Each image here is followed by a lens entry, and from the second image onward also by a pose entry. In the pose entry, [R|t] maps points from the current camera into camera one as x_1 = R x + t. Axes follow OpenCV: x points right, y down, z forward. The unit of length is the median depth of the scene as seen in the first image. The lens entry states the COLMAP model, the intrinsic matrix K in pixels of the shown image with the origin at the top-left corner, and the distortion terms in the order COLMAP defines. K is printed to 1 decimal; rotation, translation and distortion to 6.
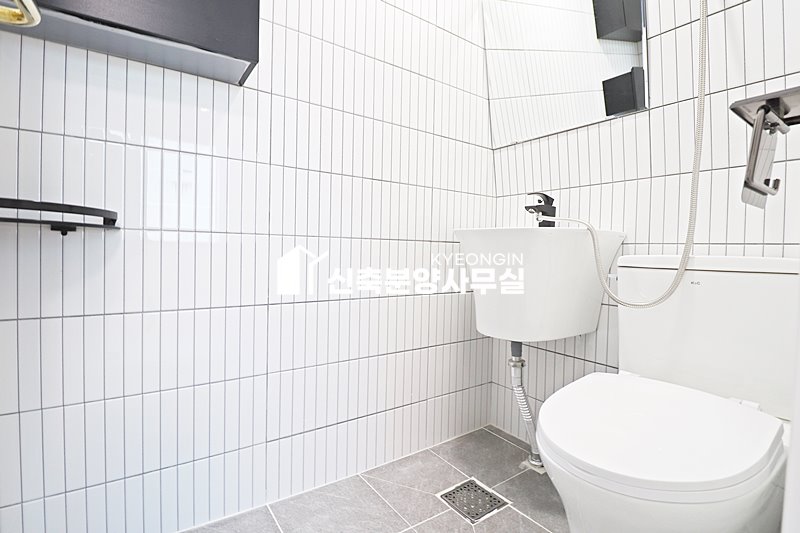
lens RADIAL K [[370.9, 0, 398.5], [0, 370.9, 257.7], [0, 0, 1]] dist [-0.001094, -0.012244]
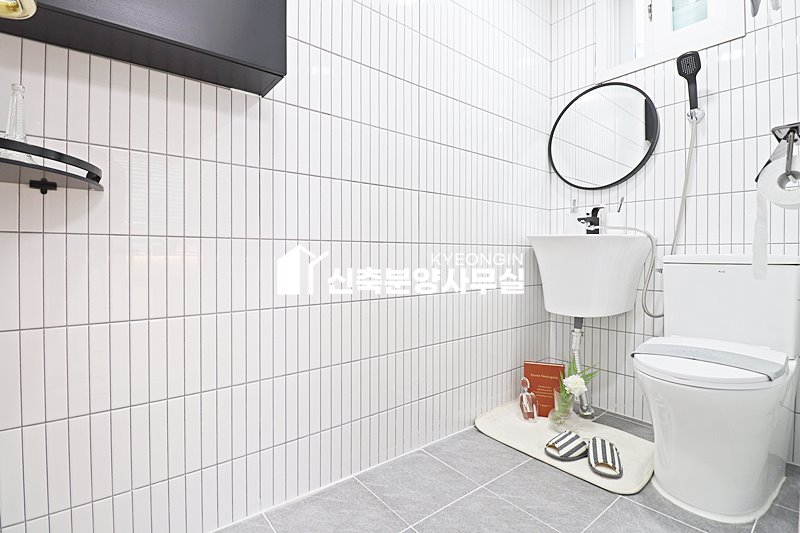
lens RADIAL K [[383.8, 0, 401.5], [0, 383.8, 254.3], [0, 0, 1]] dist [-0.020919, -0.001585]
pose [[0.995337, -0.014915, 0.095298, -0.095238], [0.016331, 0.999767, -0.014102, -0.000643], [-0.095065, 0.015593, 0.995349, -0.064241]]
